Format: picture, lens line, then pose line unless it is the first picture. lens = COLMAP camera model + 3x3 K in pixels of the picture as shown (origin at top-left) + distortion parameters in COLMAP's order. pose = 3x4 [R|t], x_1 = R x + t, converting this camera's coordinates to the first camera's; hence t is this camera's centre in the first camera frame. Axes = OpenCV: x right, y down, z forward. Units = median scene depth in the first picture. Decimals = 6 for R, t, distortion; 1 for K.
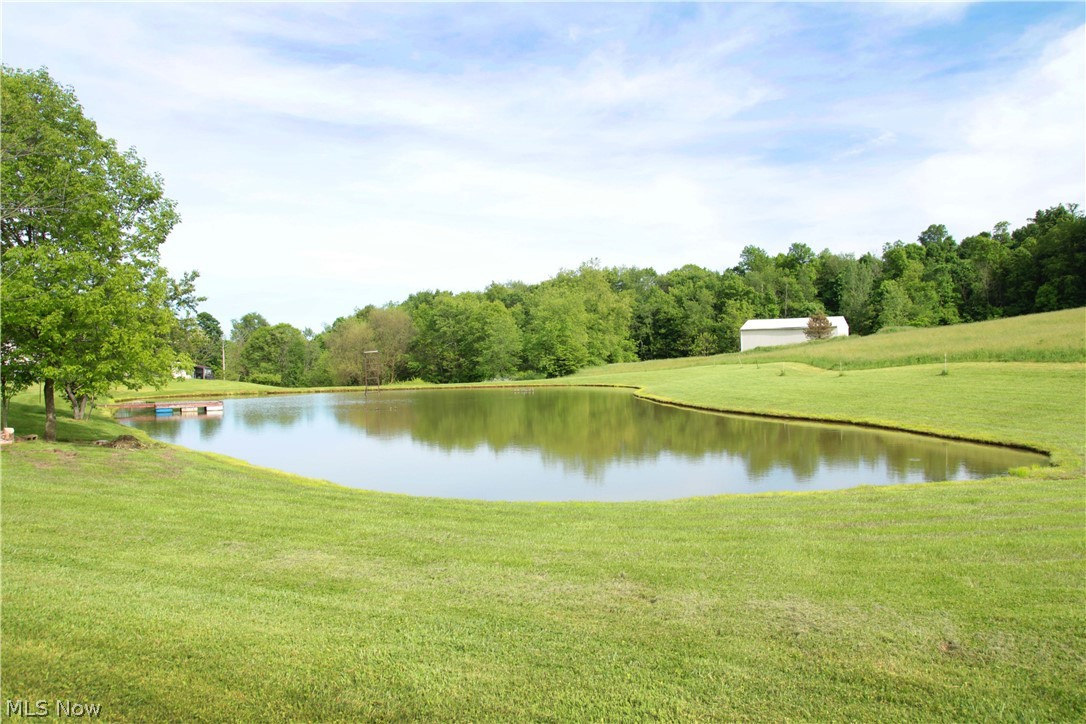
lens RADIAL K [[831.0, 0, 543.0], [0, 831.0, 362.0], [0, 0, 1]] dist [-0.142893, 0.120750]
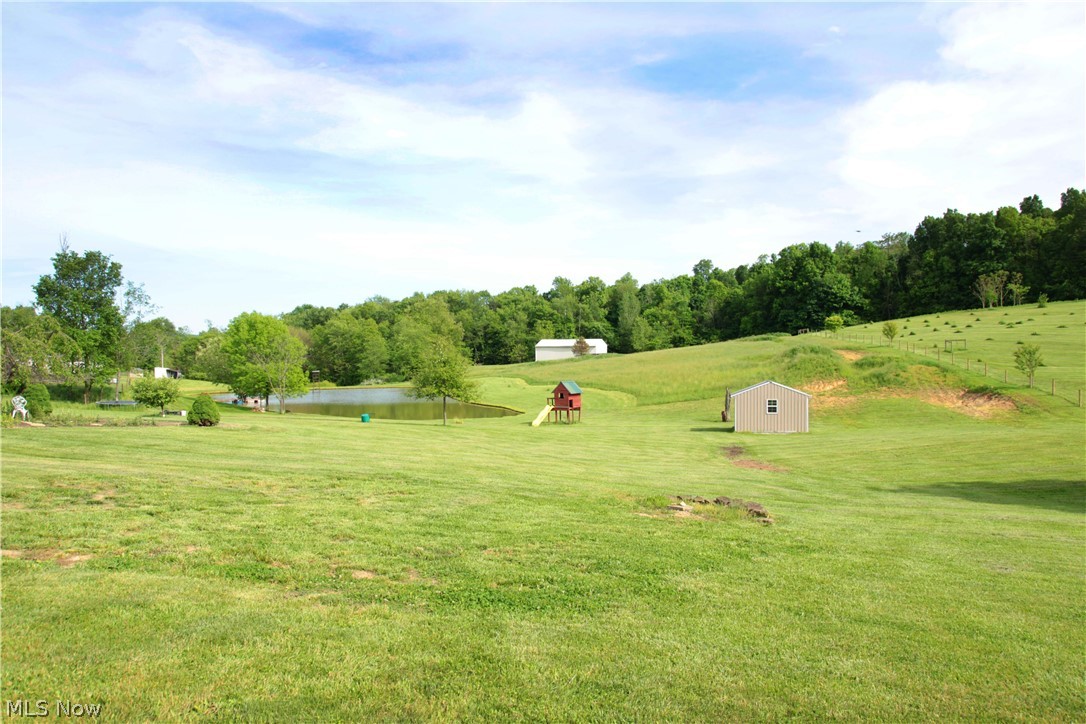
lens RADIAL K [[831.0, 0, 543.0], [0, 831.0, 362.0], [0, 0, 1]] dist [-0.142893, 0.120750]
pose [[0.985697, 0.008336, 0.168324, -0.001231], [-0.010984, 0.999830, 0.014803, -0.025886], [-0.168172, -0.016440, 0.985621, -0.389807]]
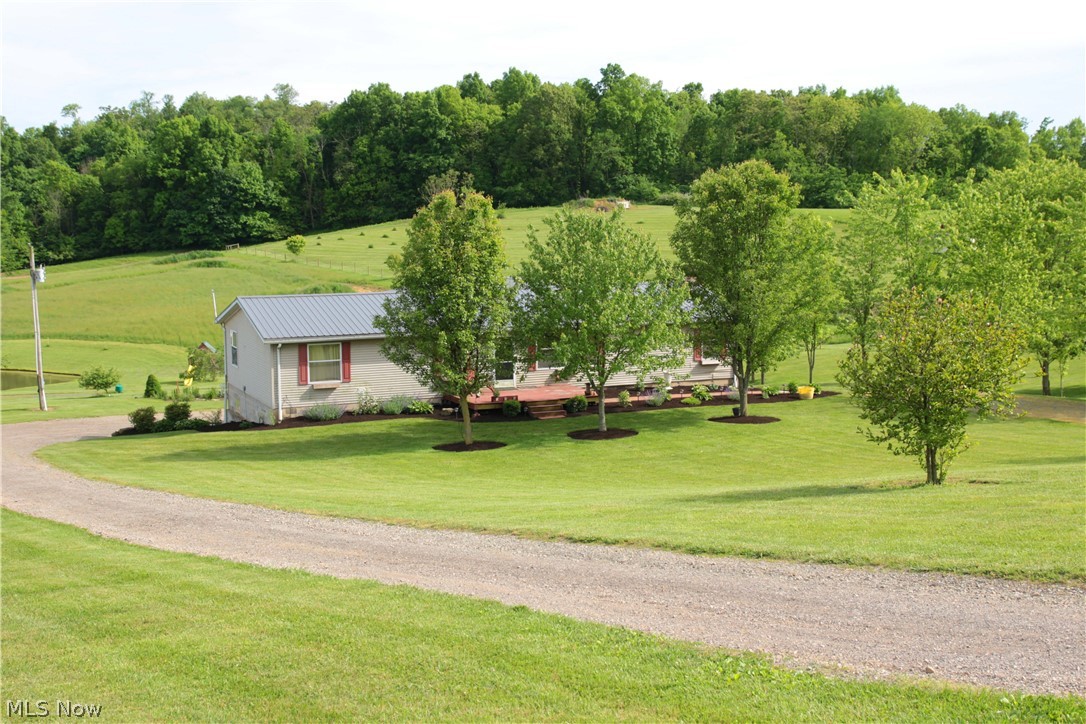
lens RADIAL K [[1431.2, 0, 543.0], [0, 1431.2, 362.0], [0, 0, 1]] dist [0.068151, 0.078132]
pose [[0.676215, -0.068632, 0.733500, -0.339590], [0.003843, 0.995966, 0.089648, -0.064922], [-0.736694, -0.057803, 0.673751, -0.609118]]
